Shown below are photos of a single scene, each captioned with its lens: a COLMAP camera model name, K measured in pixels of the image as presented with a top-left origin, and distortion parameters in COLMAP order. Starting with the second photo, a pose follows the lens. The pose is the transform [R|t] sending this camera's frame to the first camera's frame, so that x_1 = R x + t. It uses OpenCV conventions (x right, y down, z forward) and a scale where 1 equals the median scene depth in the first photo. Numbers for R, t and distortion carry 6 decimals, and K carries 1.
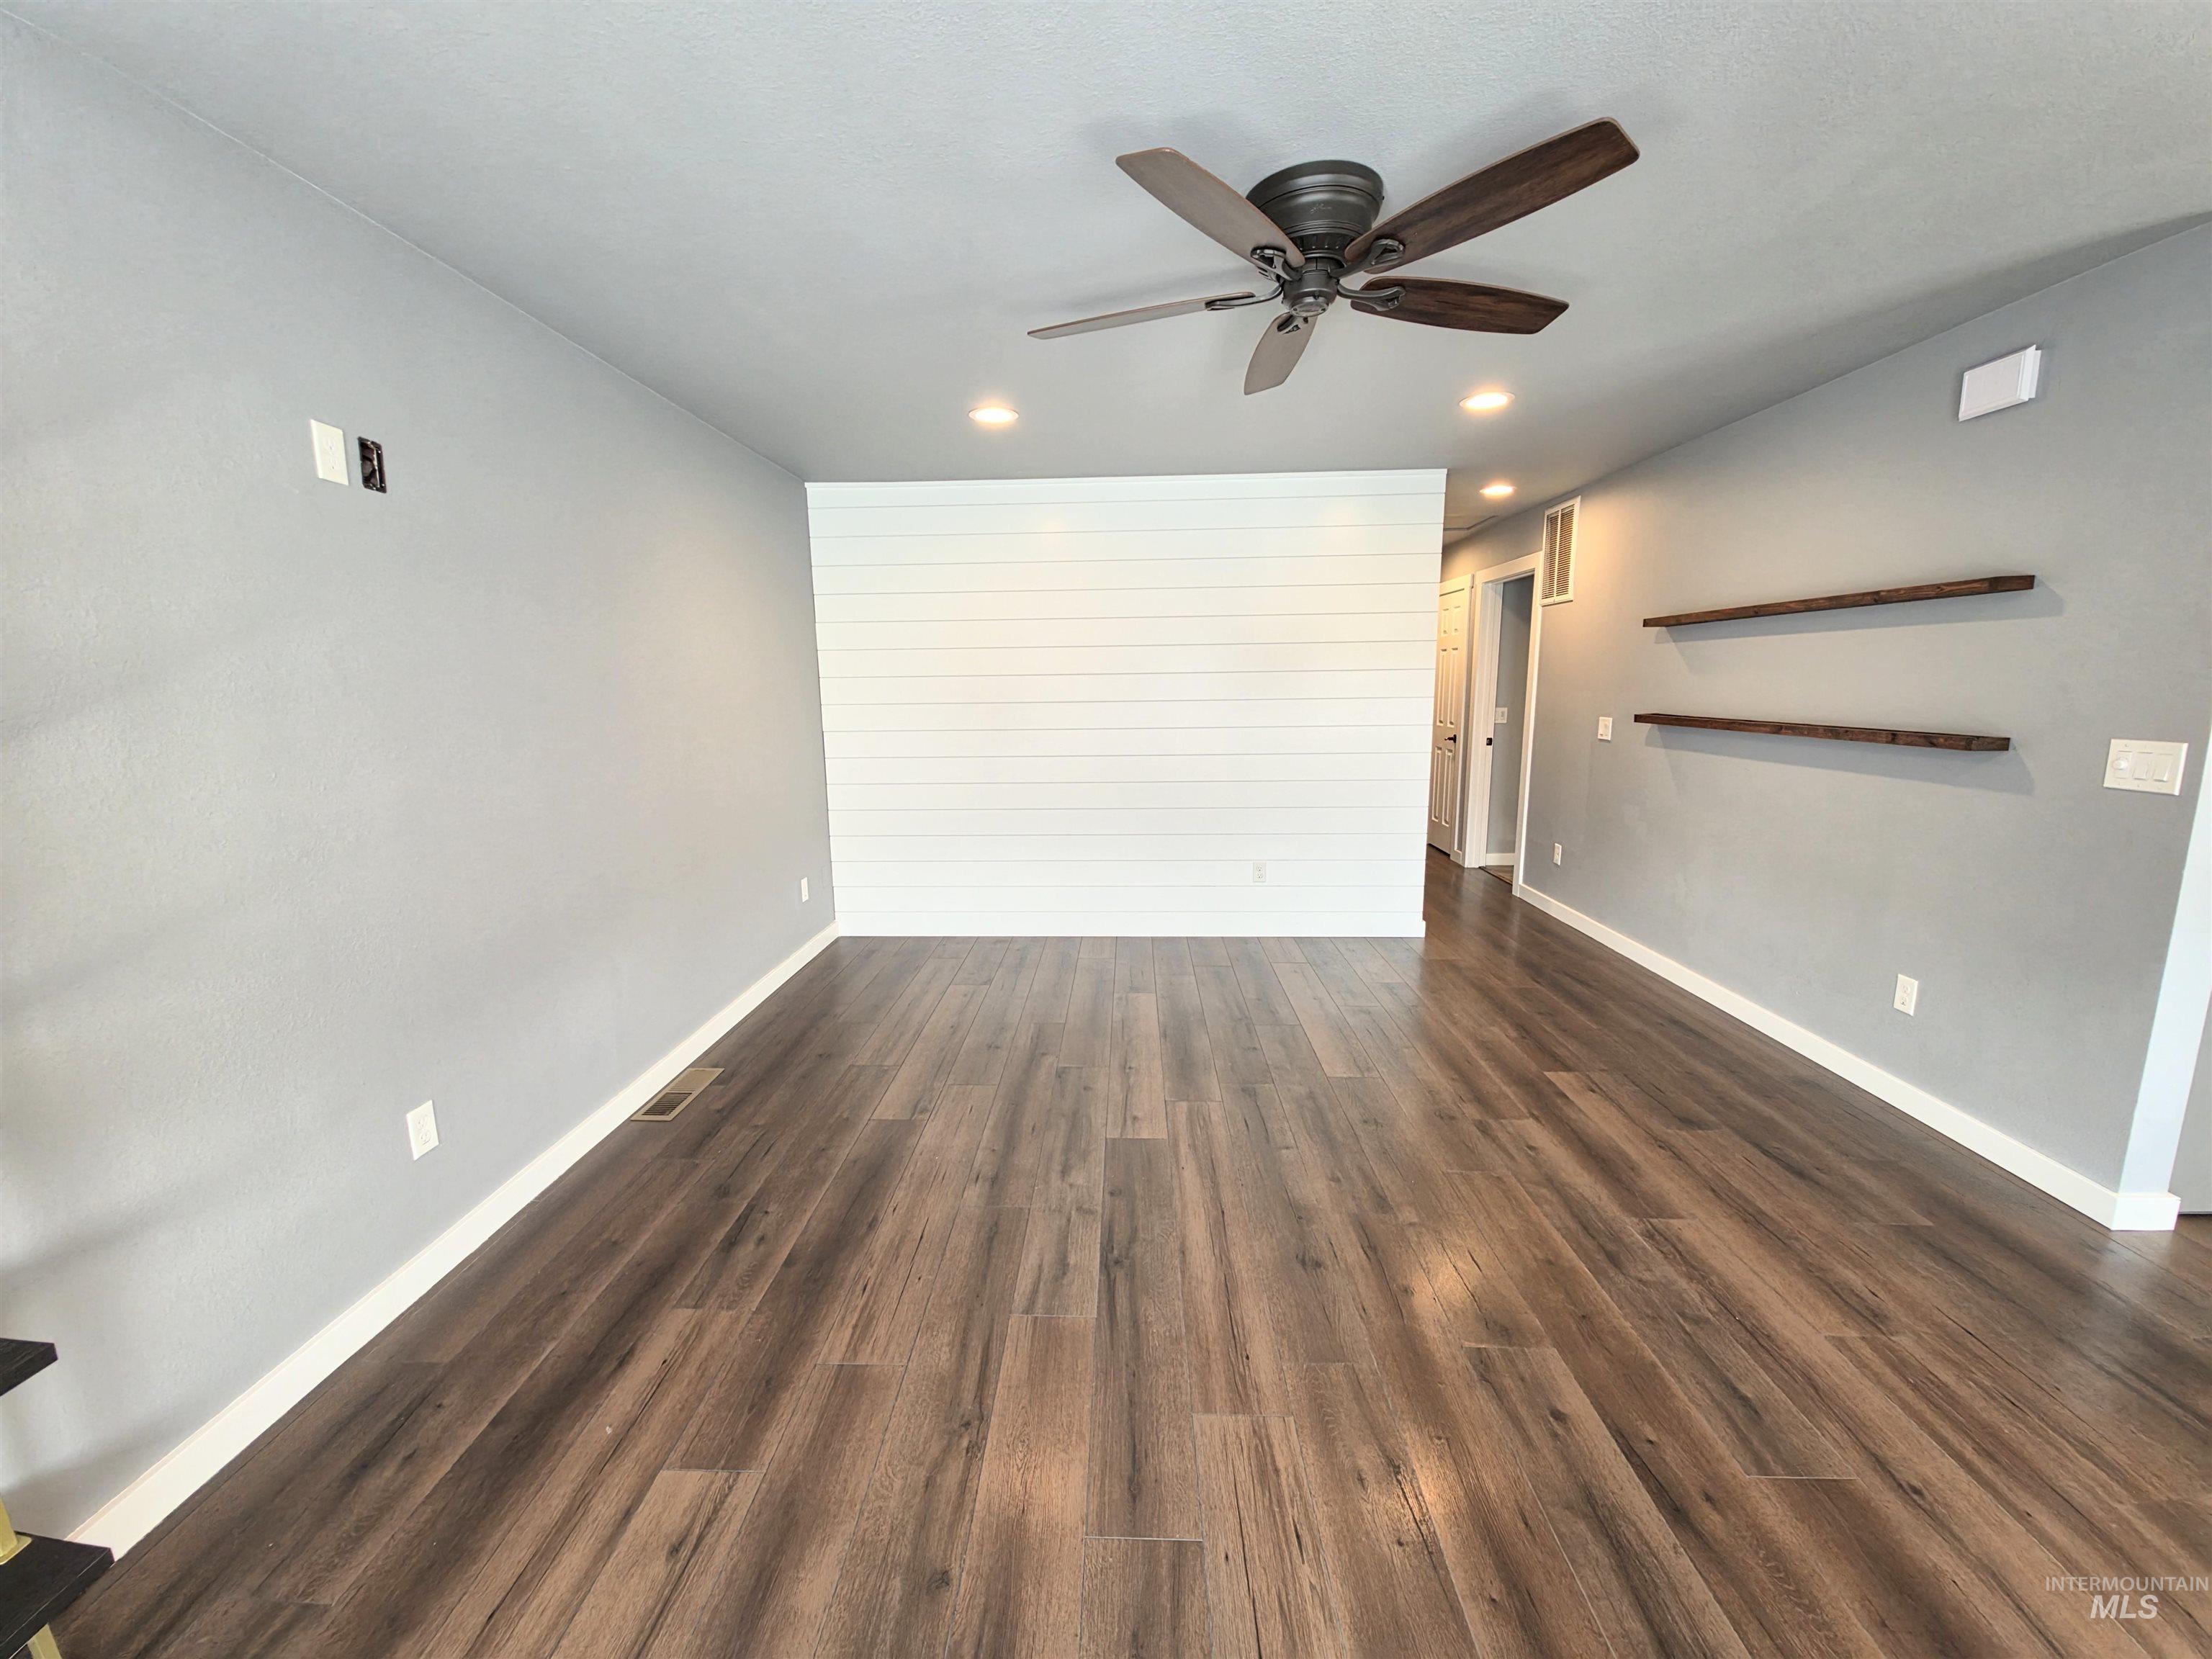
lens RADIAL K [[873.1, 0, 1090.0], [0, 873.1, 832.3], [0, 0, 1]] dist [0.015107, -0.007802]
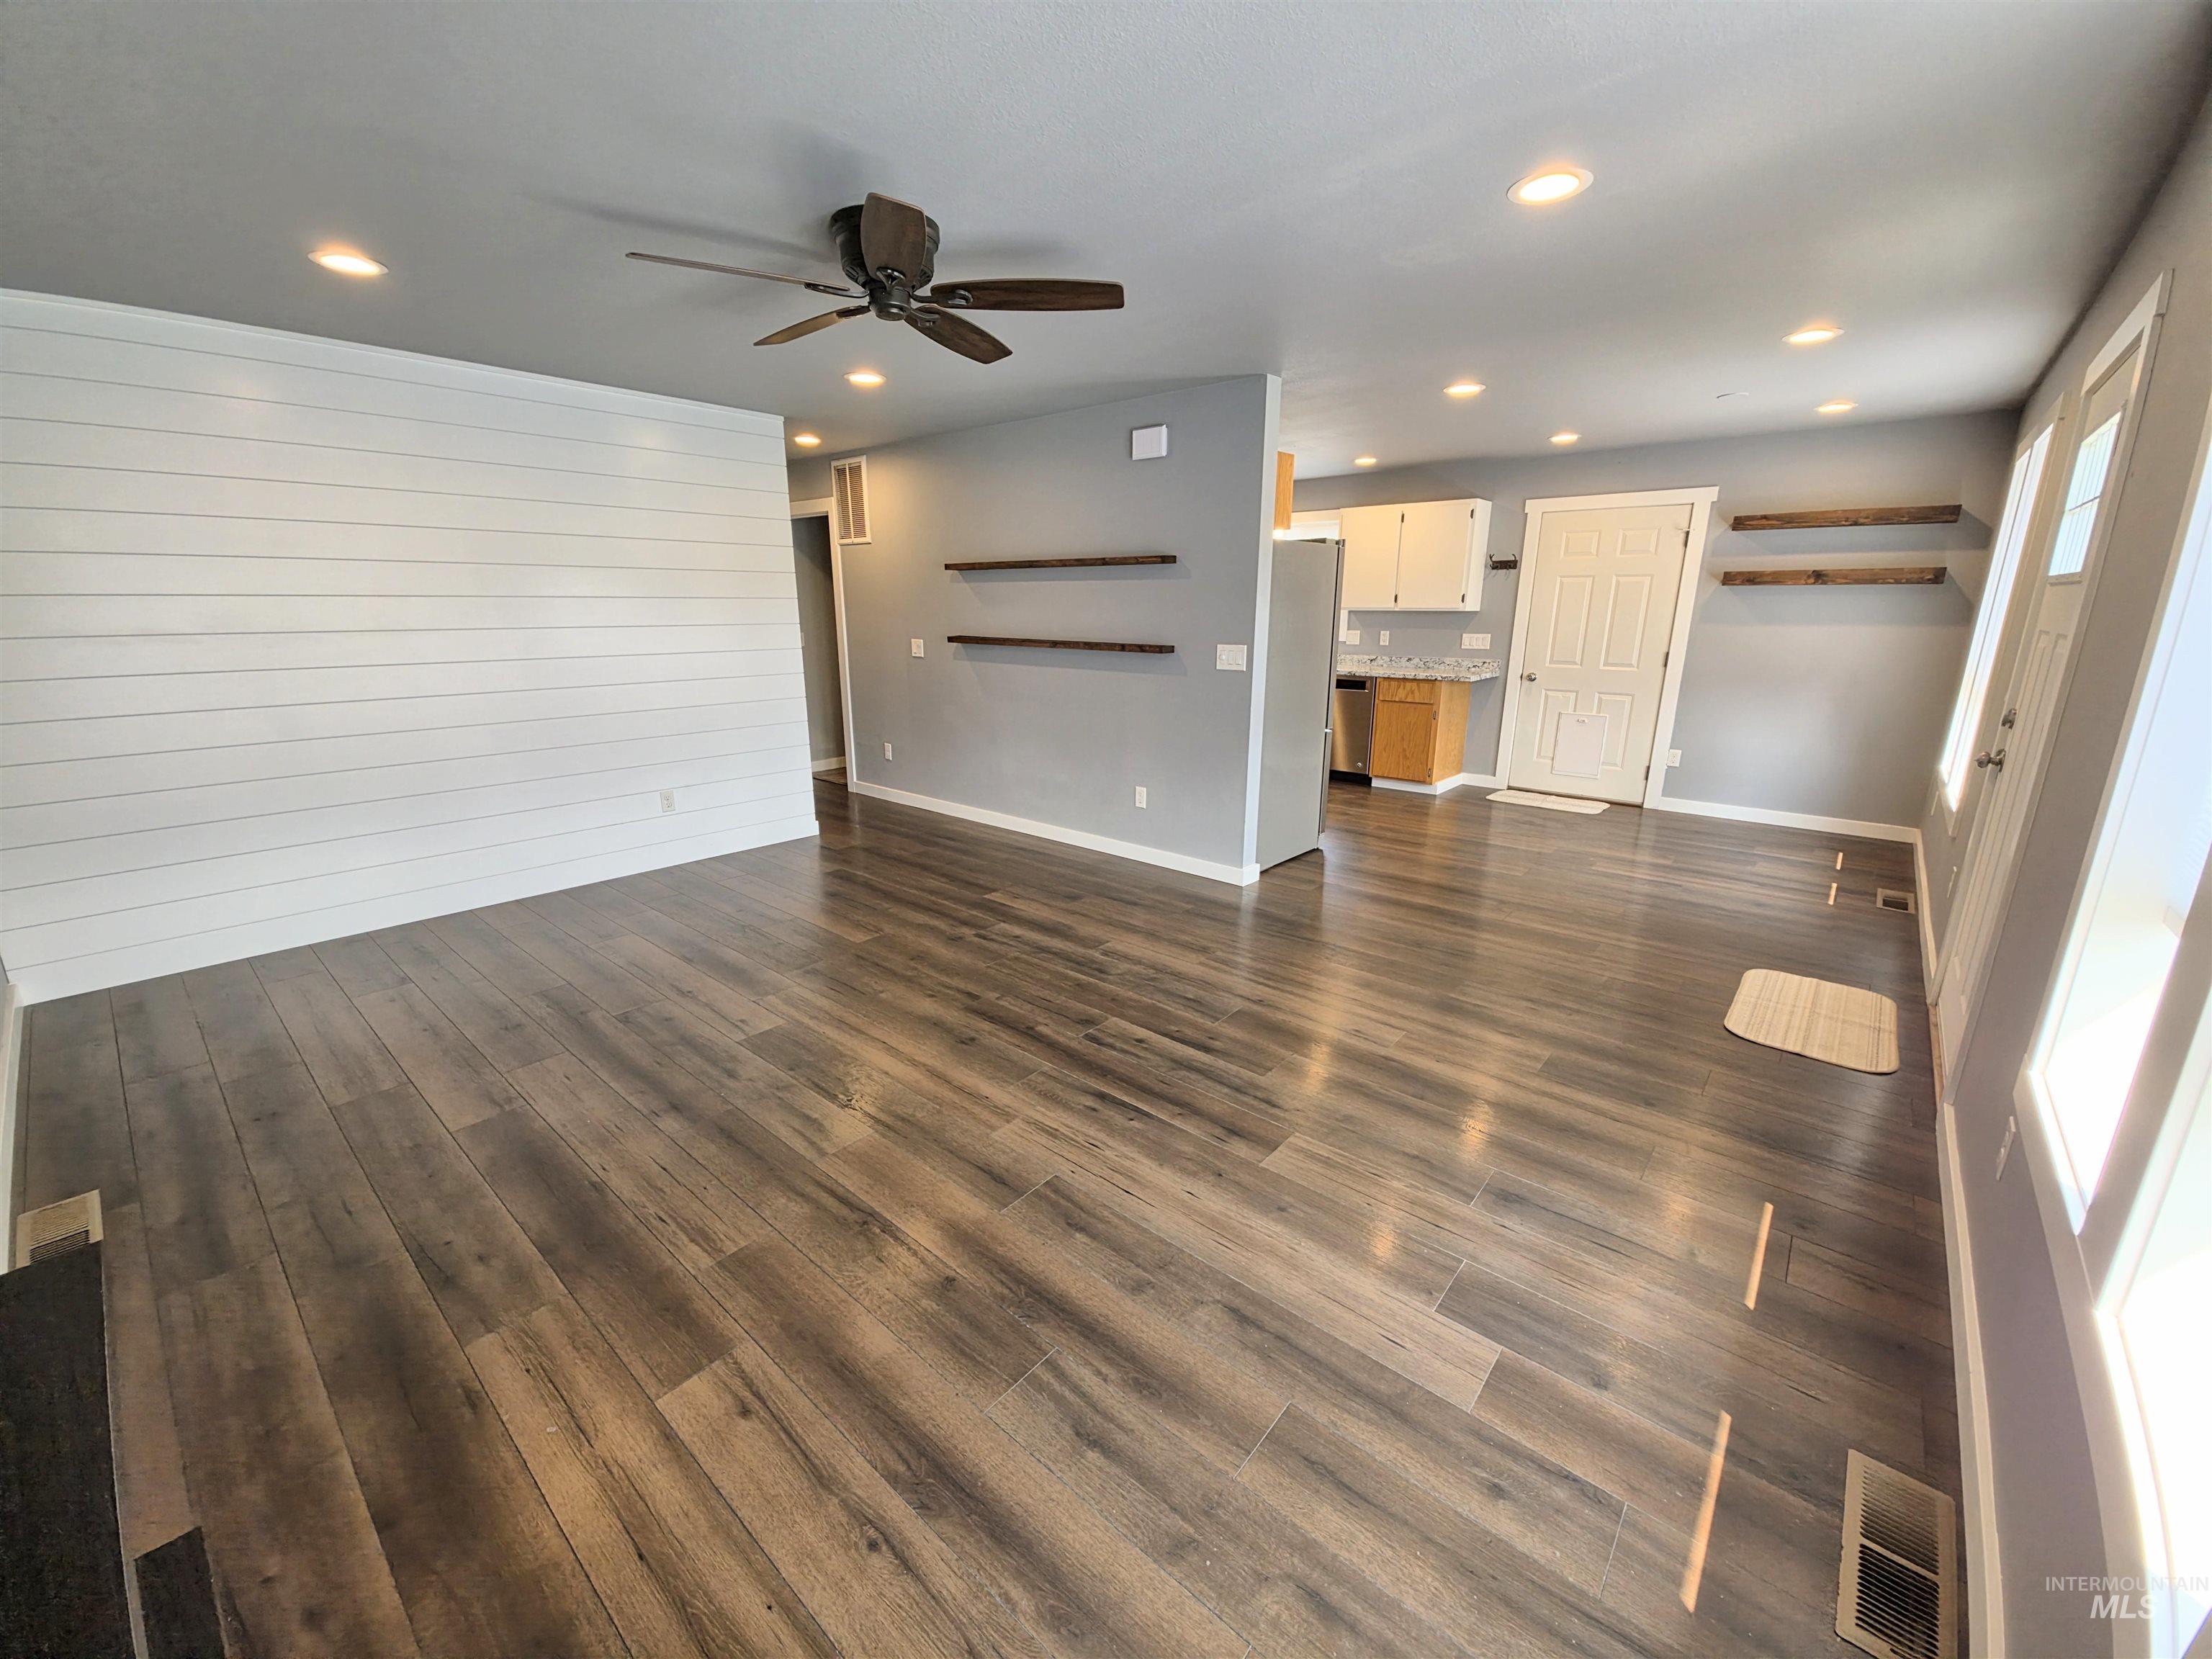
lens RADIAL K [[874.8, 0, 1089.0], [0, 874.8, 833.2], [0, 0, 1]] dist [0.014700, -0.008088]
pose [[0.624350, -0.186037, 0.758668, -0.539379], [0.122257, 0.982529, 0.140320, -0.001041], [-0.771518, 0.005144, 0.636186, -0.024681]]
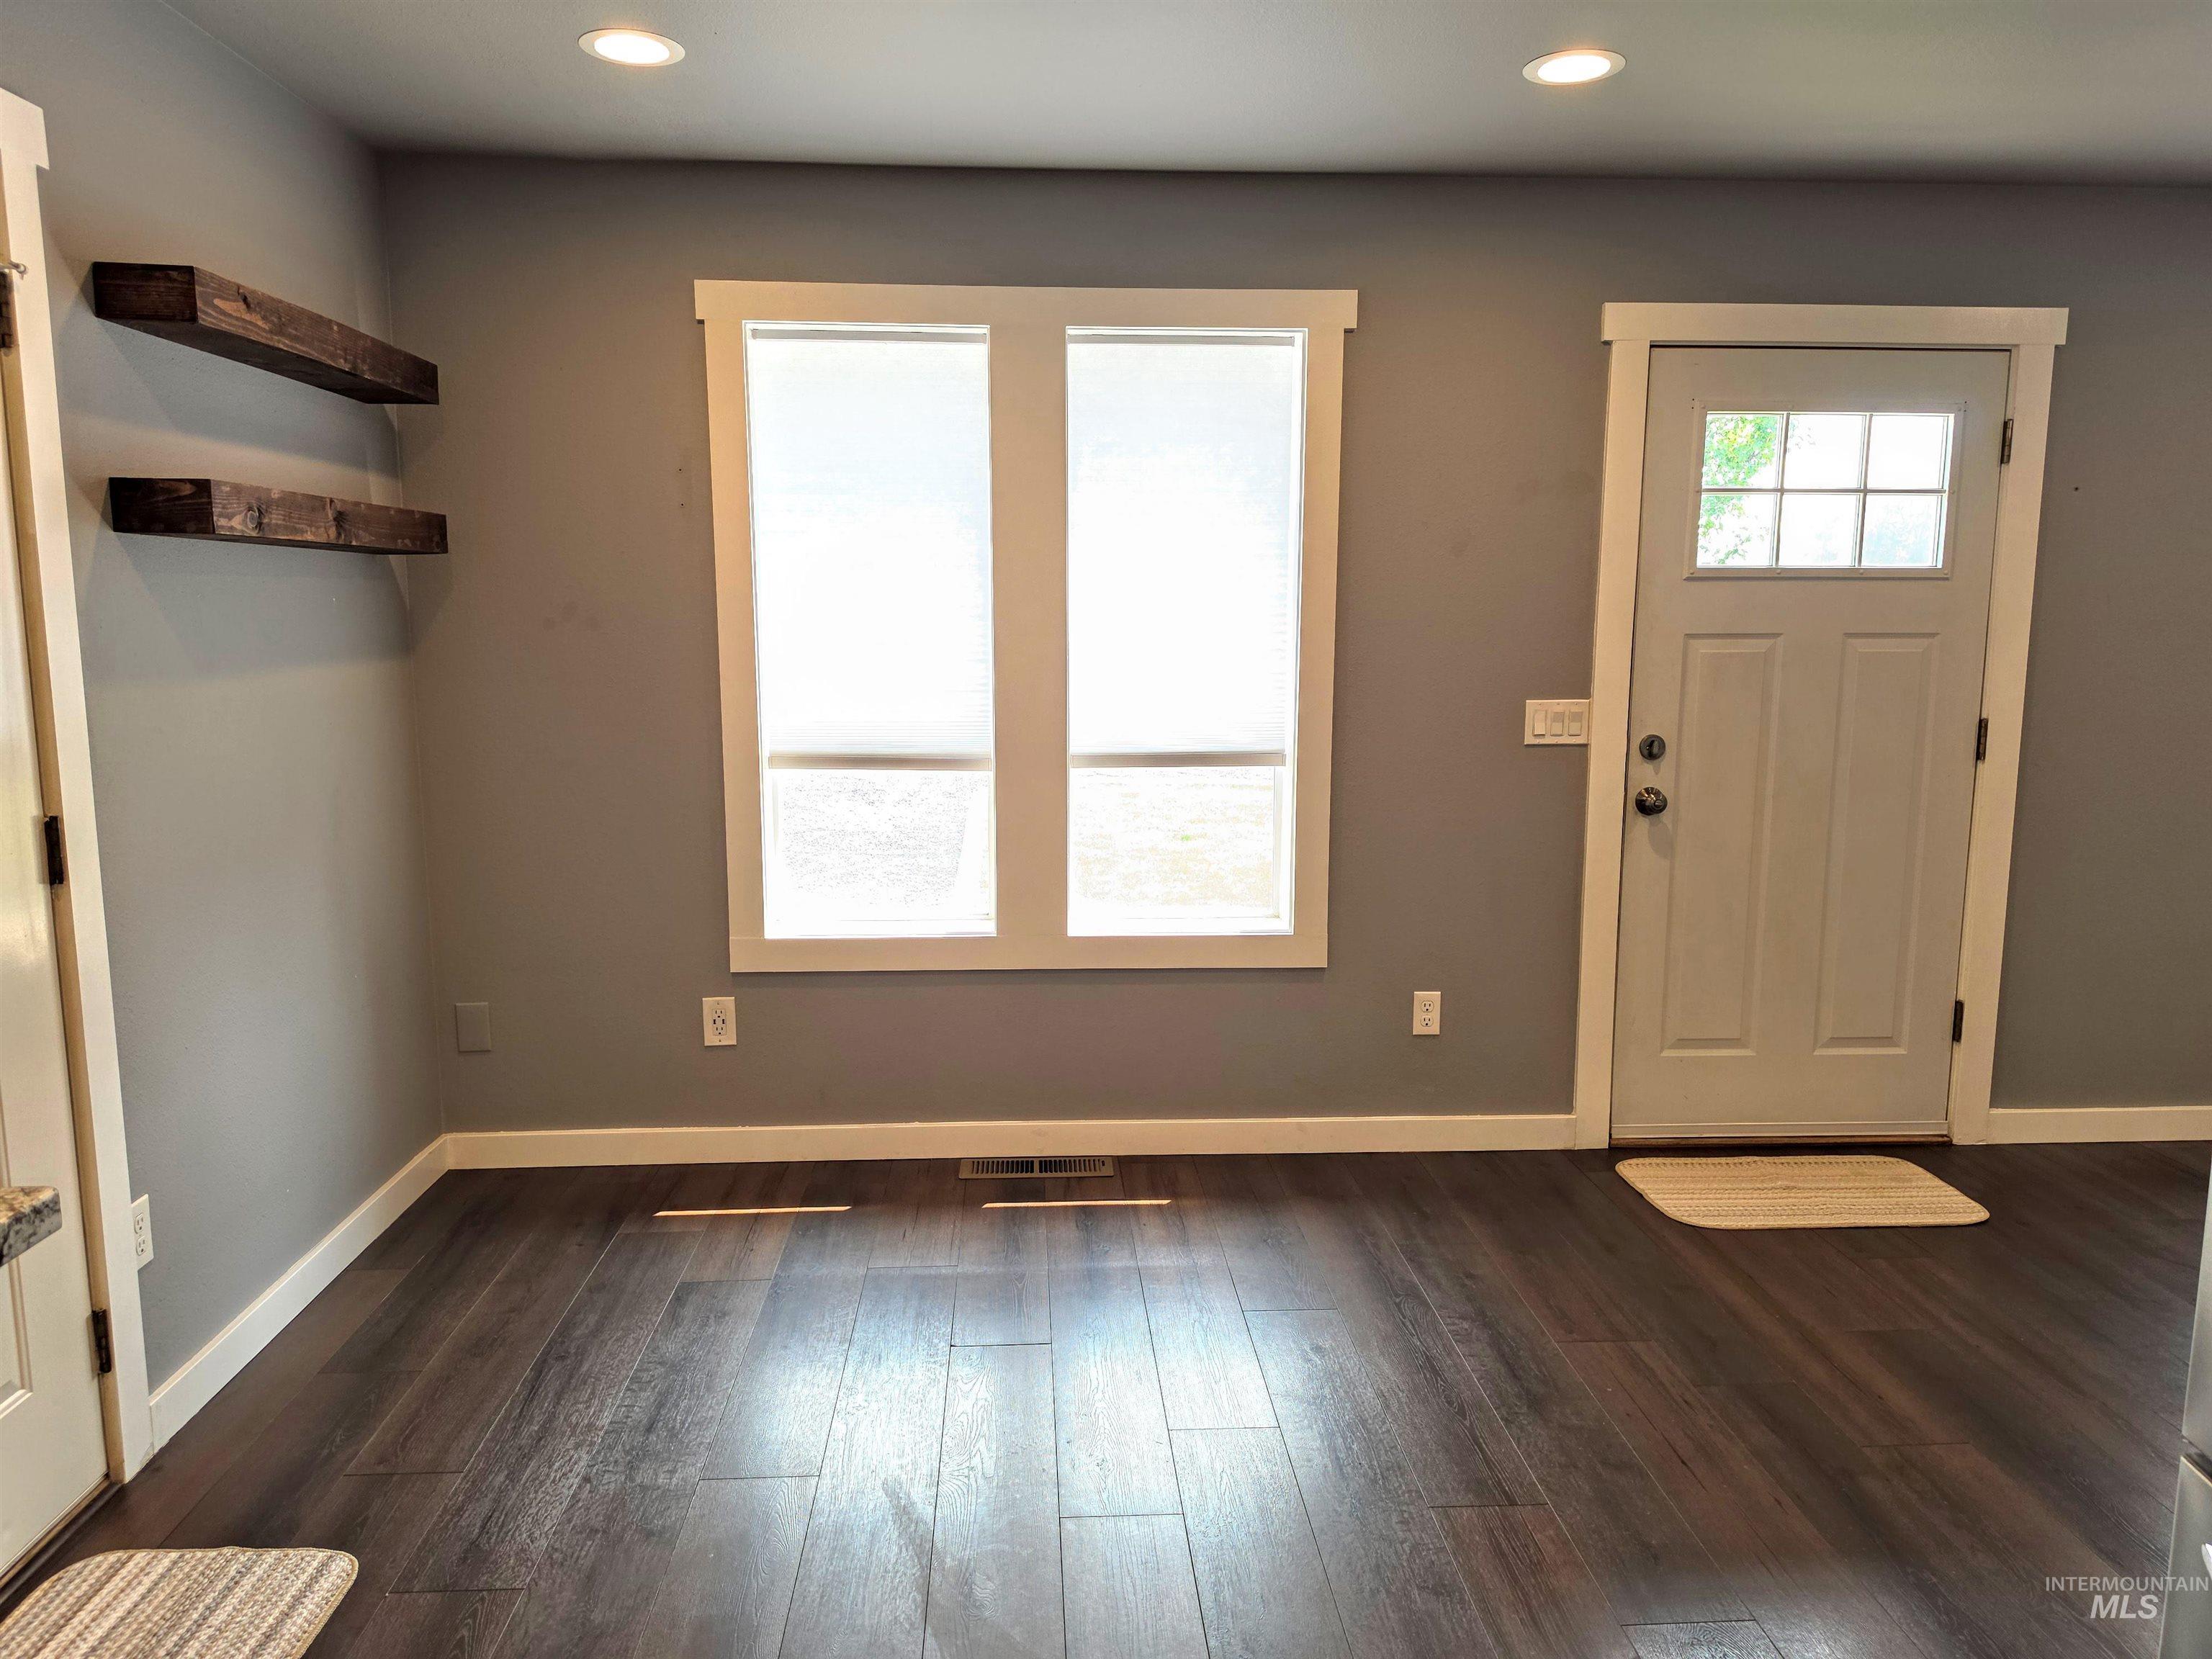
lens RADIAL K [[1522.0, 0, 1087.0], [0, 1522.0, 819.3], [0, 0, 1]] dist [0.097560, -0.136935]
pose [[-0.995005, 0.026607, -0.096213, 1.892447], [-0.004046, 0.952283, 0.305190, -0.249957], [0.099742, 0.304055, -0.947419, 1.254651]]
